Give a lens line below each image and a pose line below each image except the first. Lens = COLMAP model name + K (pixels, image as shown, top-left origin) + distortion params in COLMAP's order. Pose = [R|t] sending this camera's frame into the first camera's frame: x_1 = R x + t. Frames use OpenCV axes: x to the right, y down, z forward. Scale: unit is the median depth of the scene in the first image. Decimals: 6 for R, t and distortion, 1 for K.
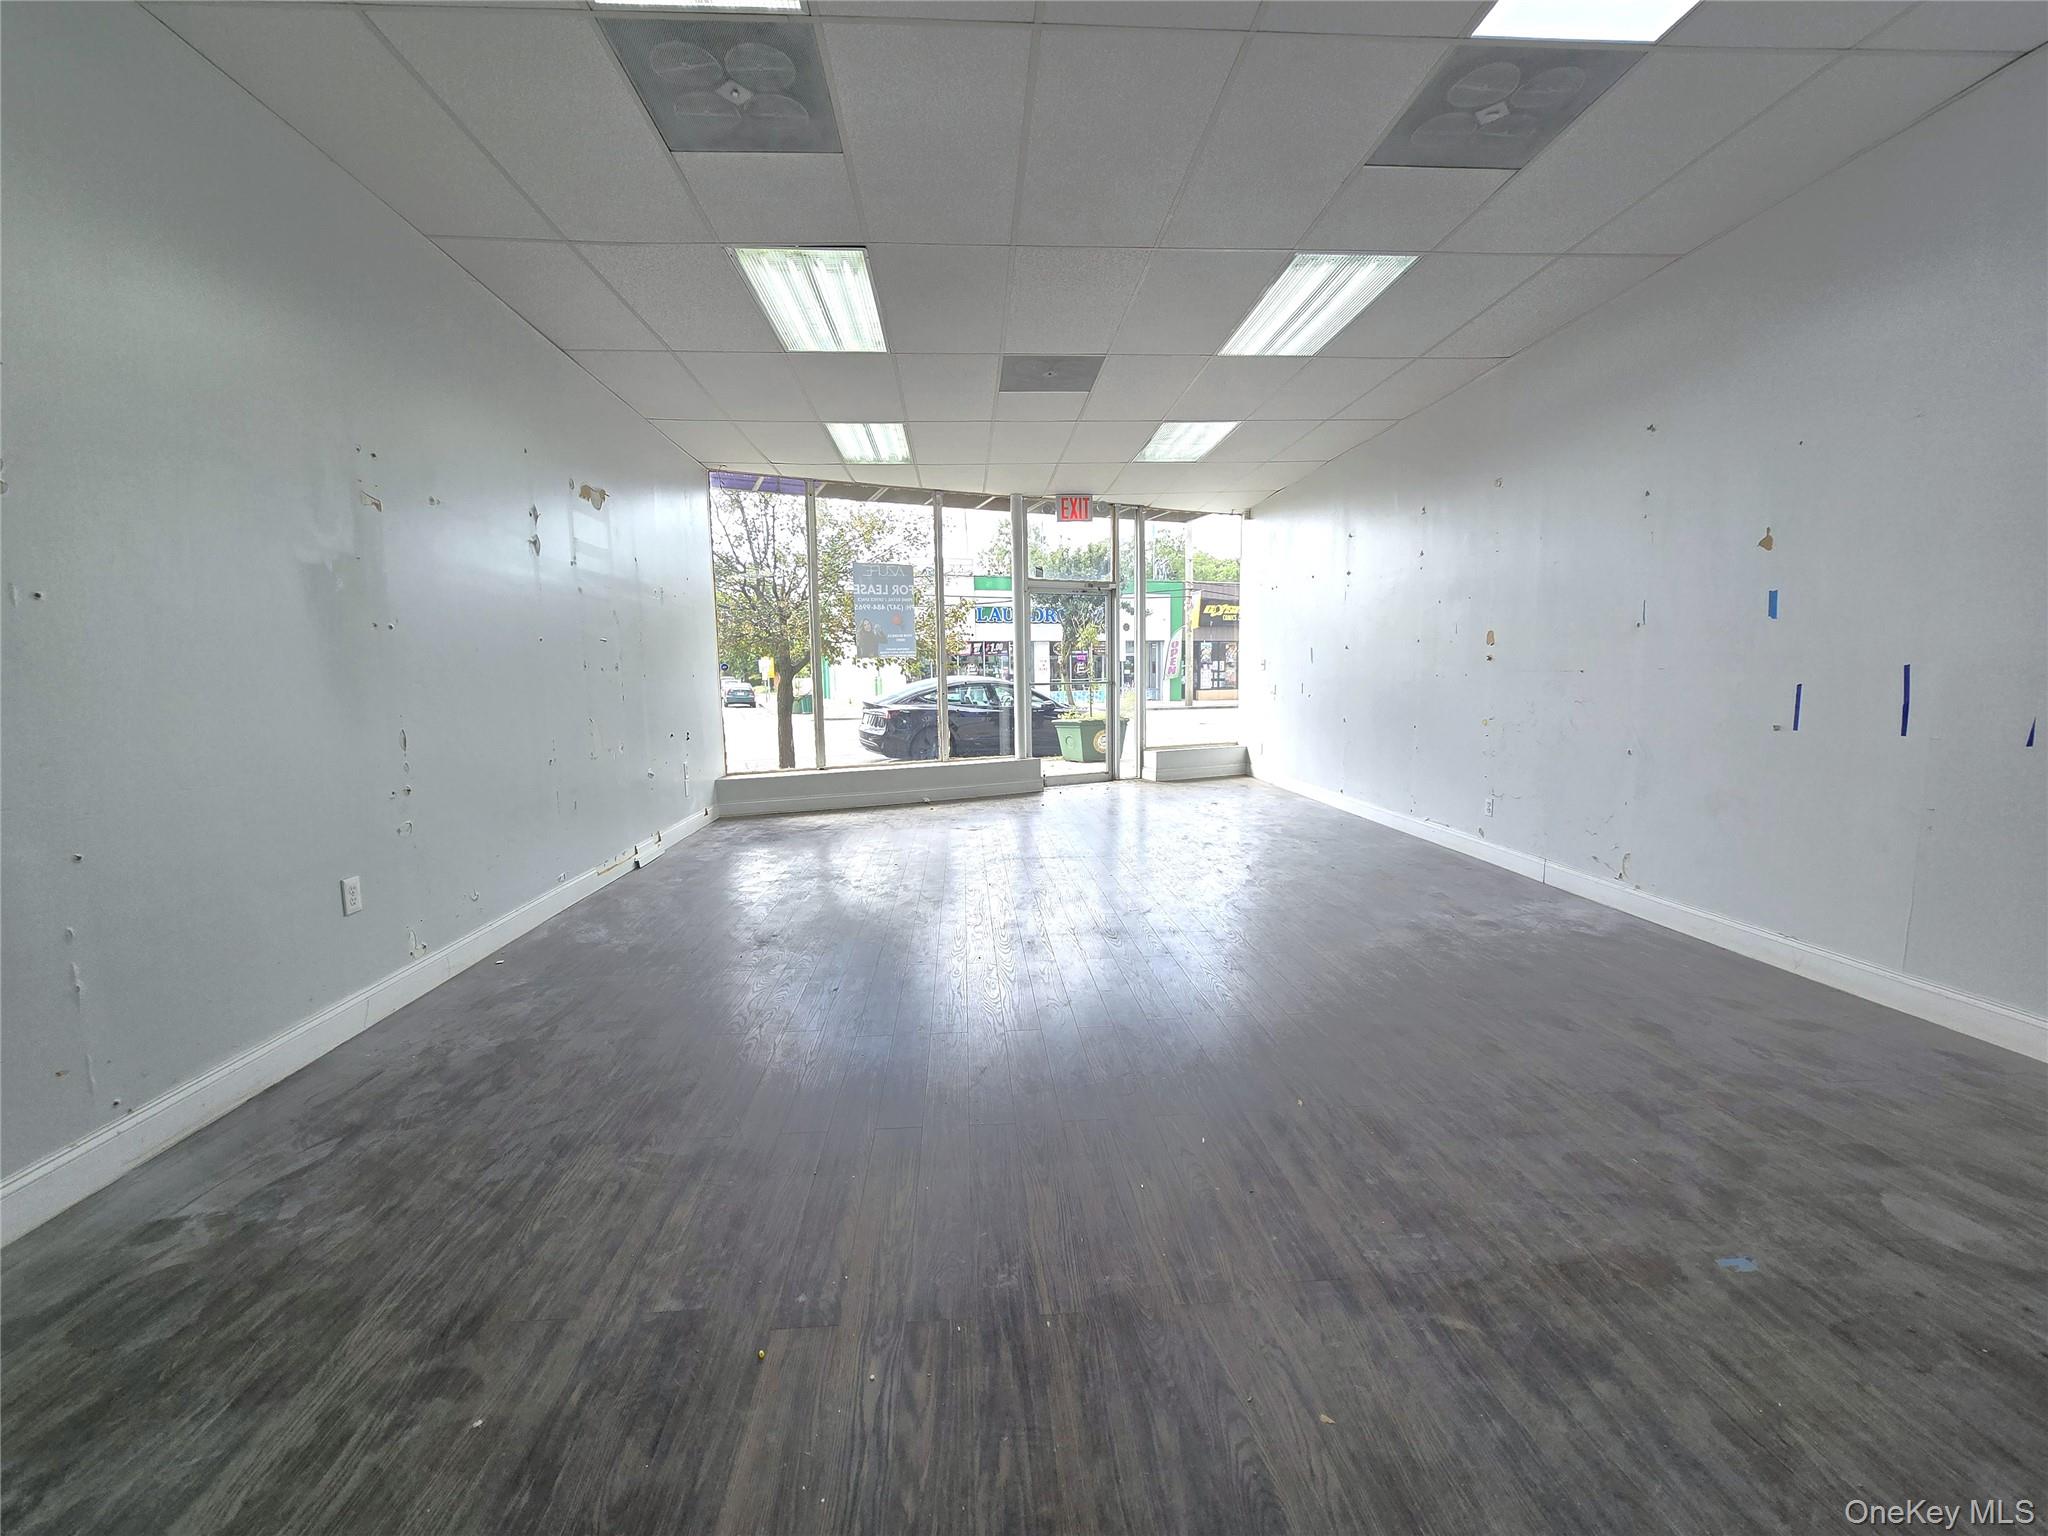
lens RADIAL K [[856.7, 0, 1019.6], [0, 856.7, 779.4], [0, 0, 1]] dist [-0.008383, 0.002683]
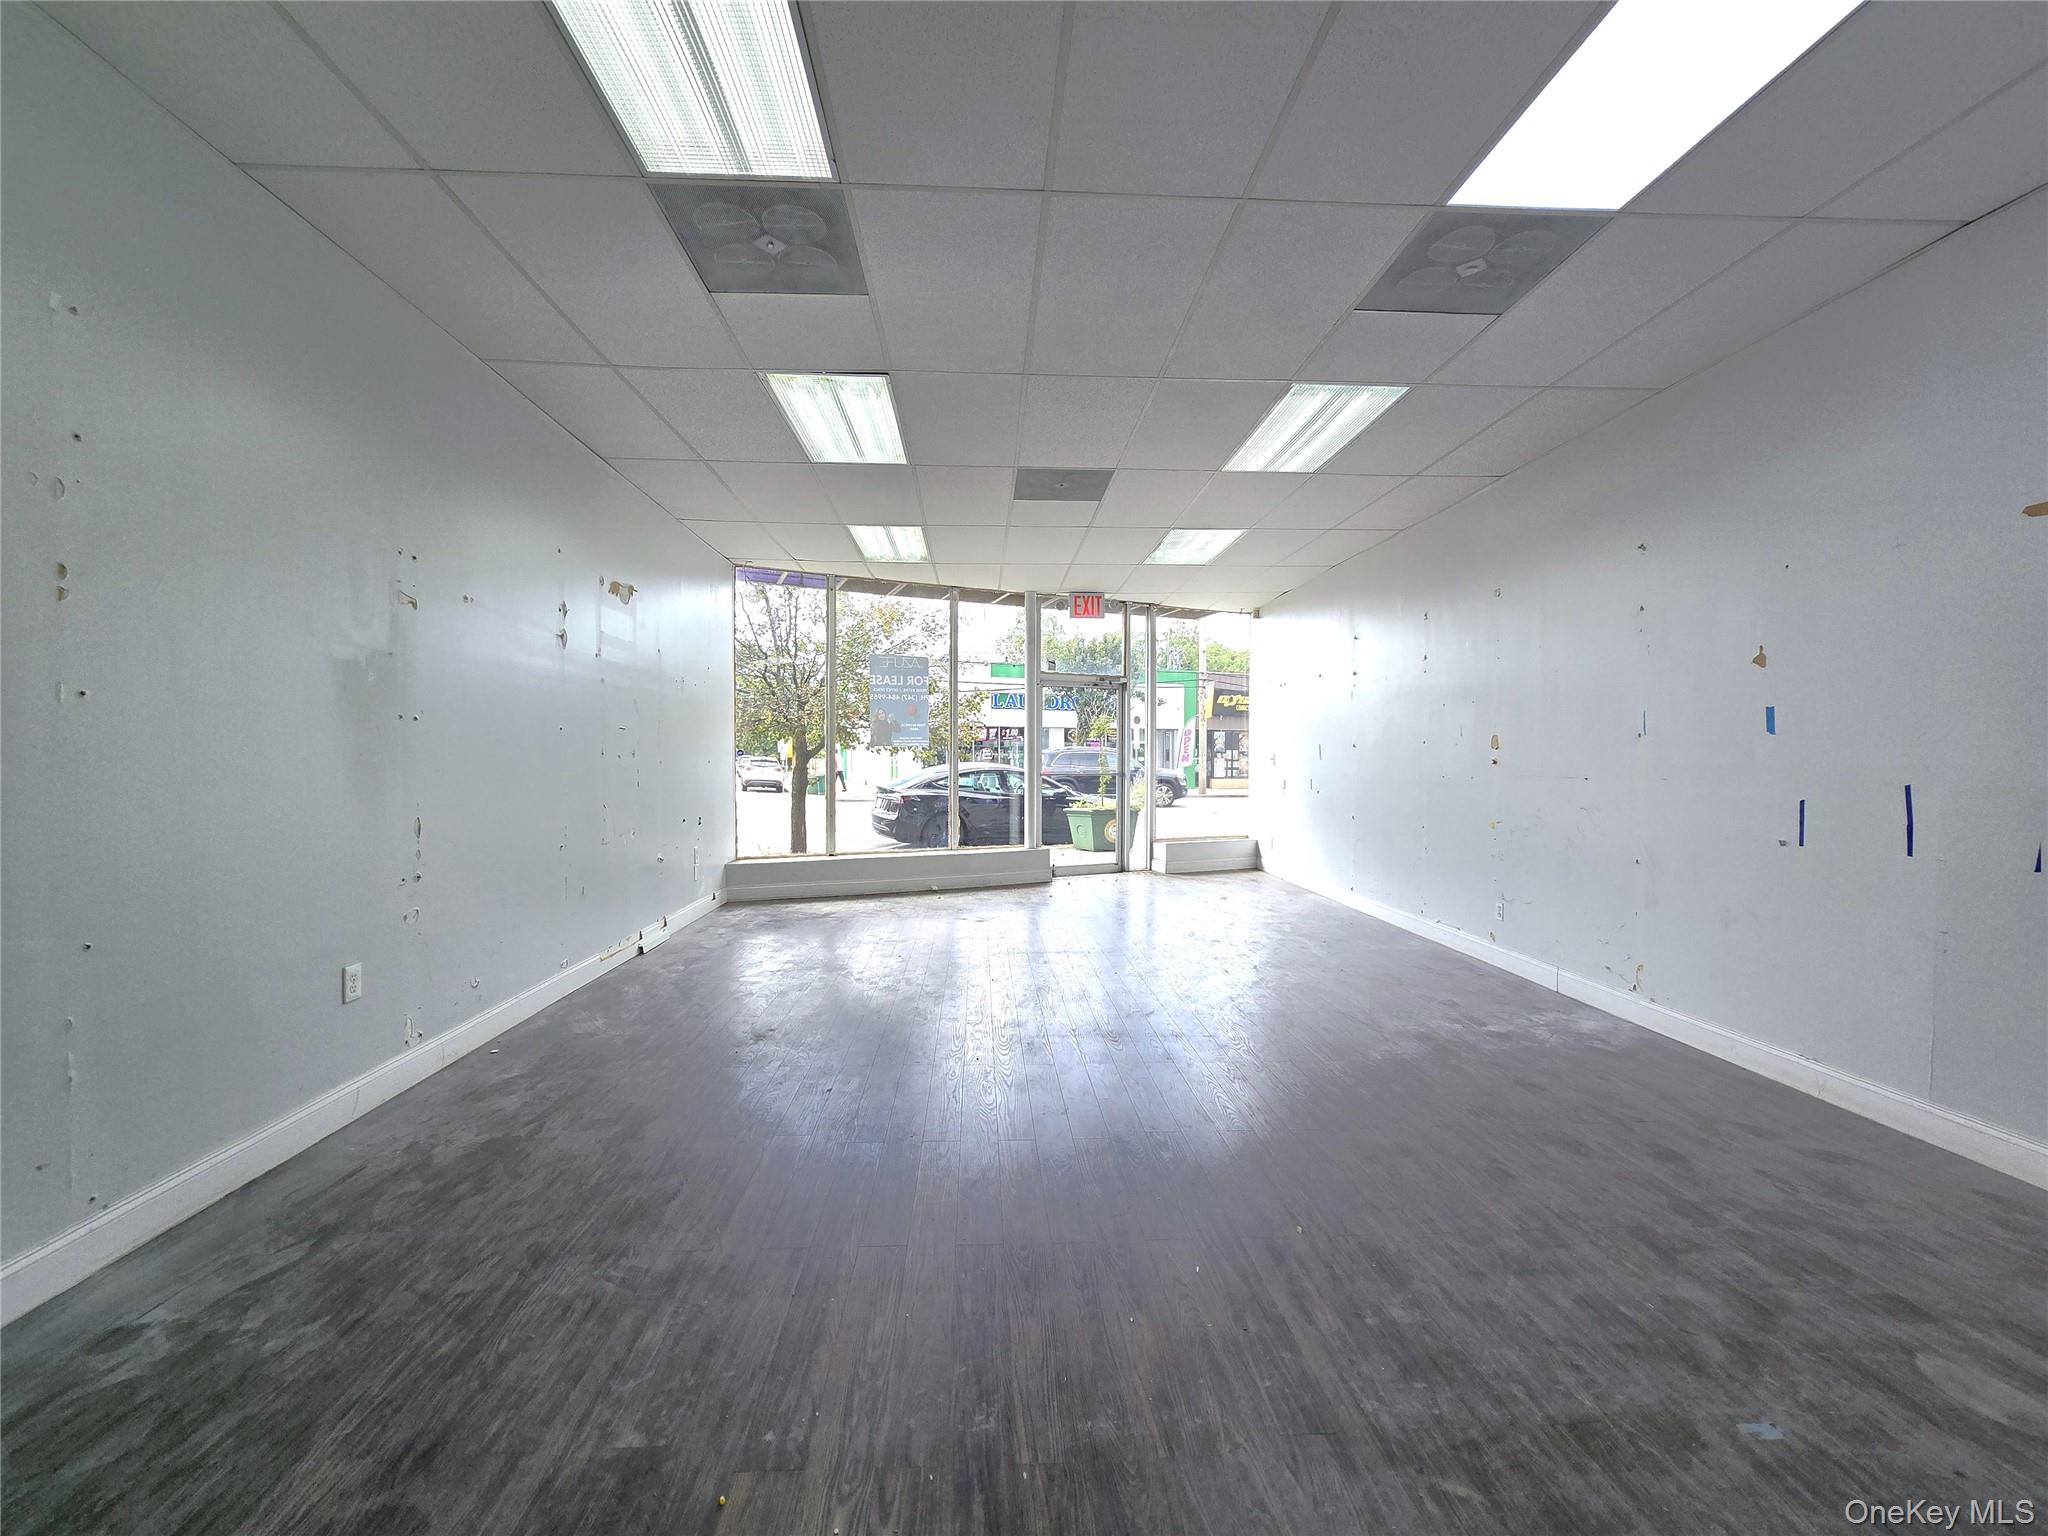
lens RADIAL K [[856.3, 0, 1020.7], [0, 856.3, 774.8], [0, 0, 1]] dist [-0.008898, 0.003462]
pose [[0.999662, 0.019680, -0.016958, 0.017081], [-0.021299, 0.994632, -0.101261, -0.023848], [0.014874, 0.101588, 0.994715, -0.012896]]
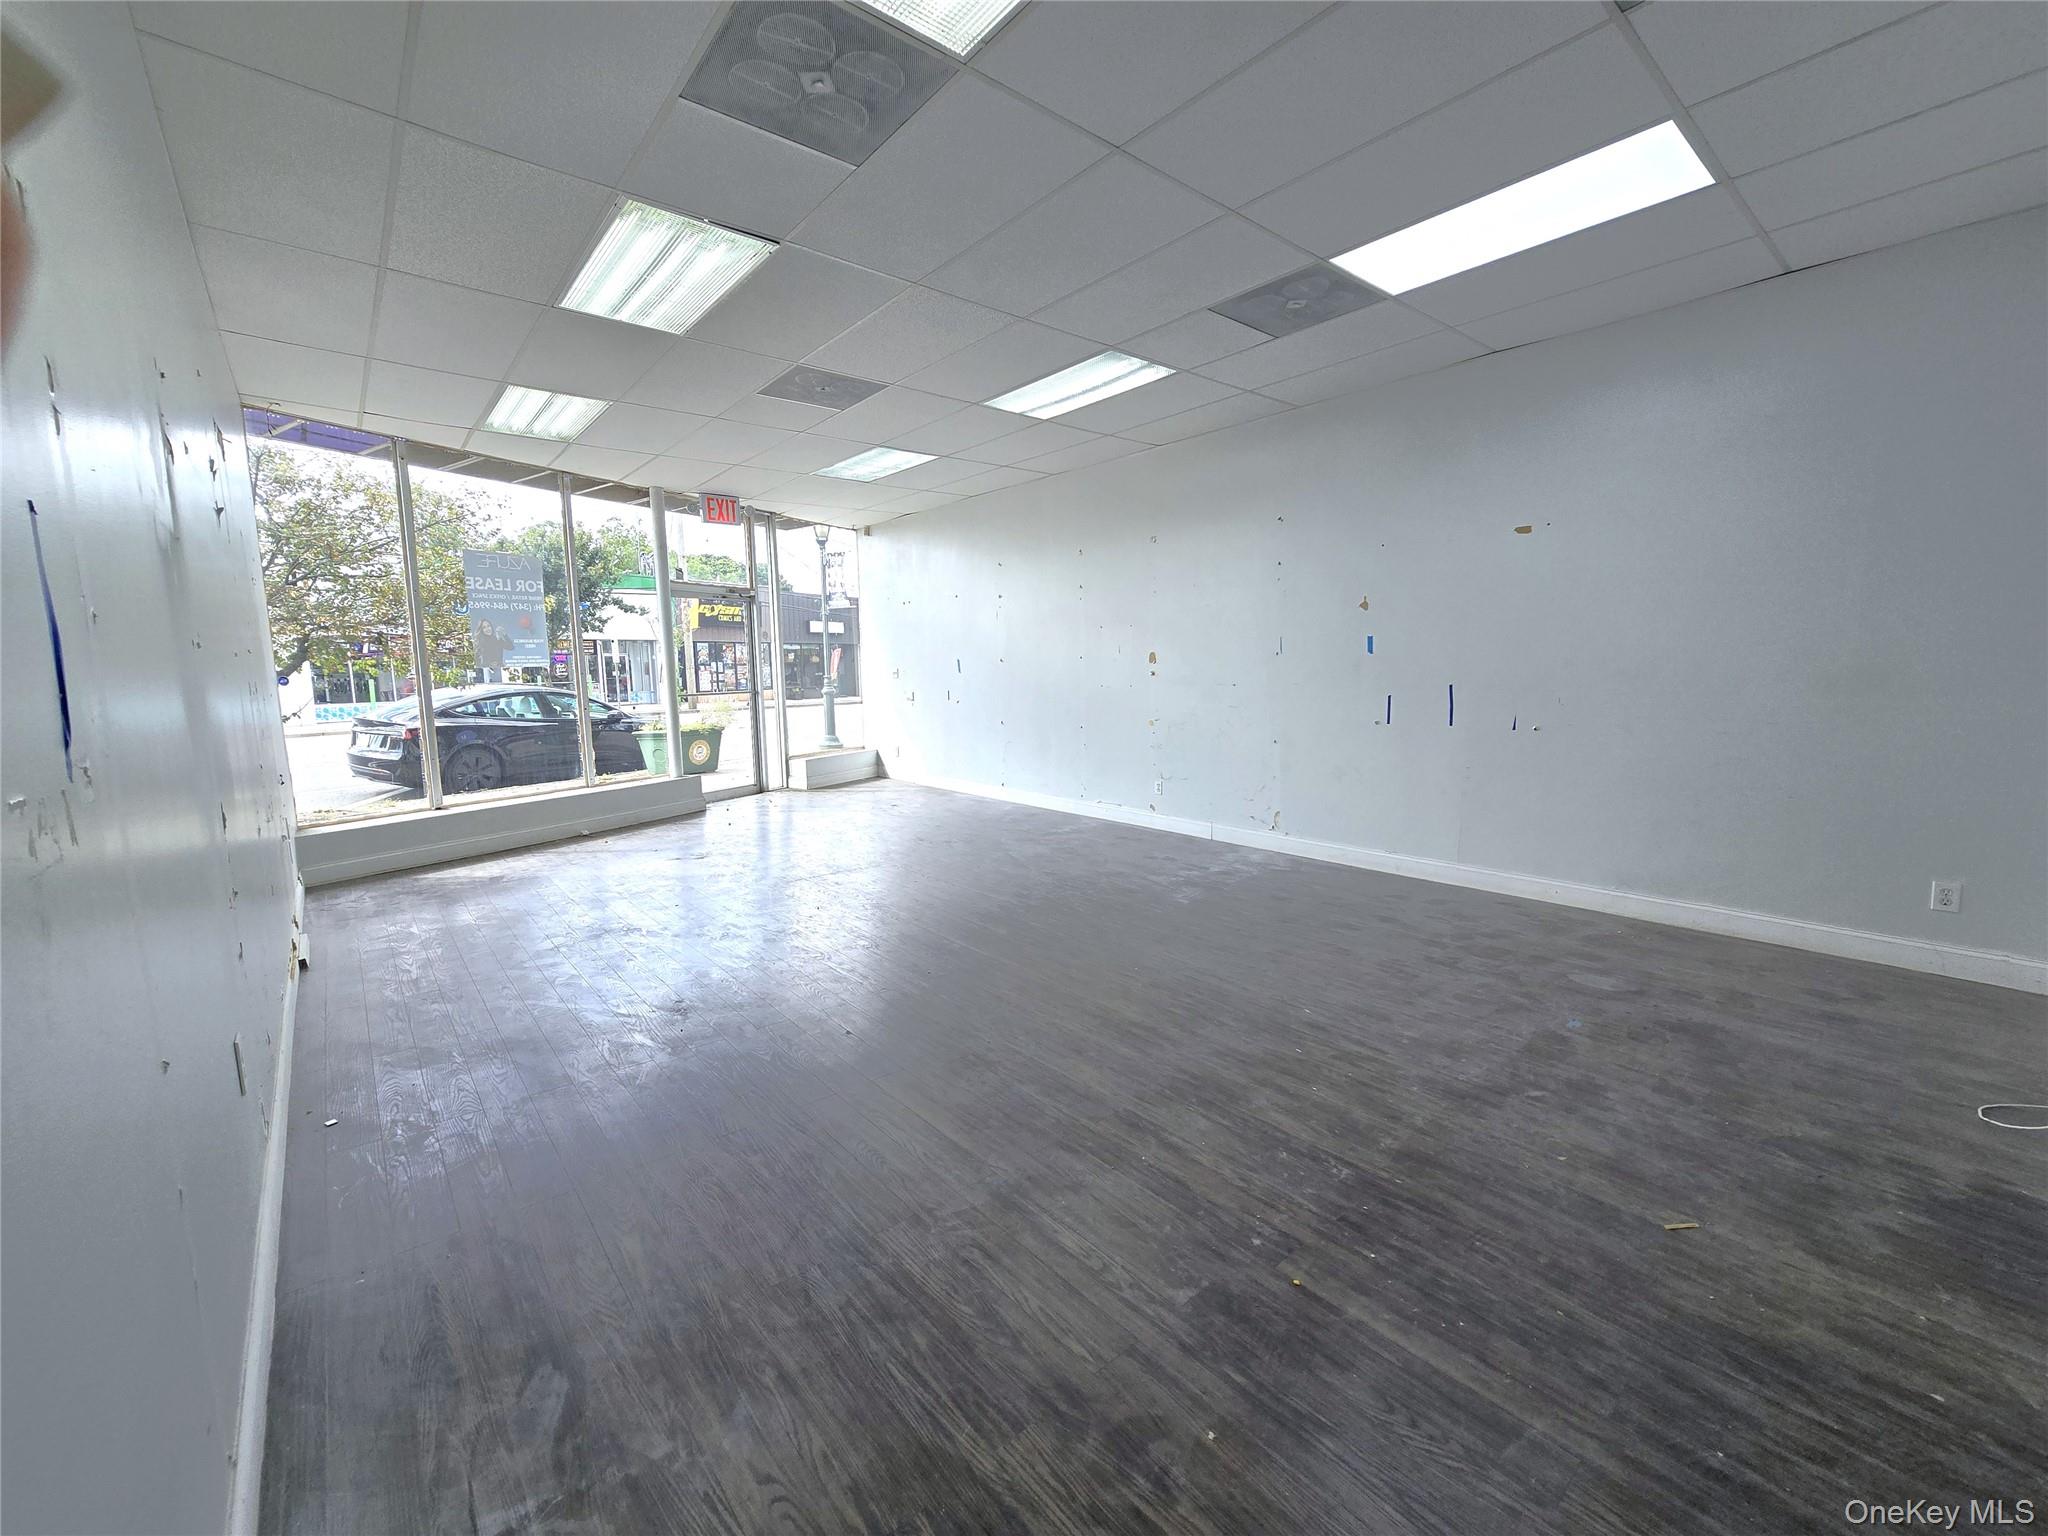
lens RADIAL K [[856.3, 0, 1020.7], [0, 856.3, 774.8], [0, 0, 1]] dist [-0.008898, 0.003462]
pose [[0.803354, -0.071523, 0.591191, -0.709030], [0.073346, 0.997086, 0.020961, -0.053996], [-0.590967, 0.026522, 0.806259, 0.132251]]
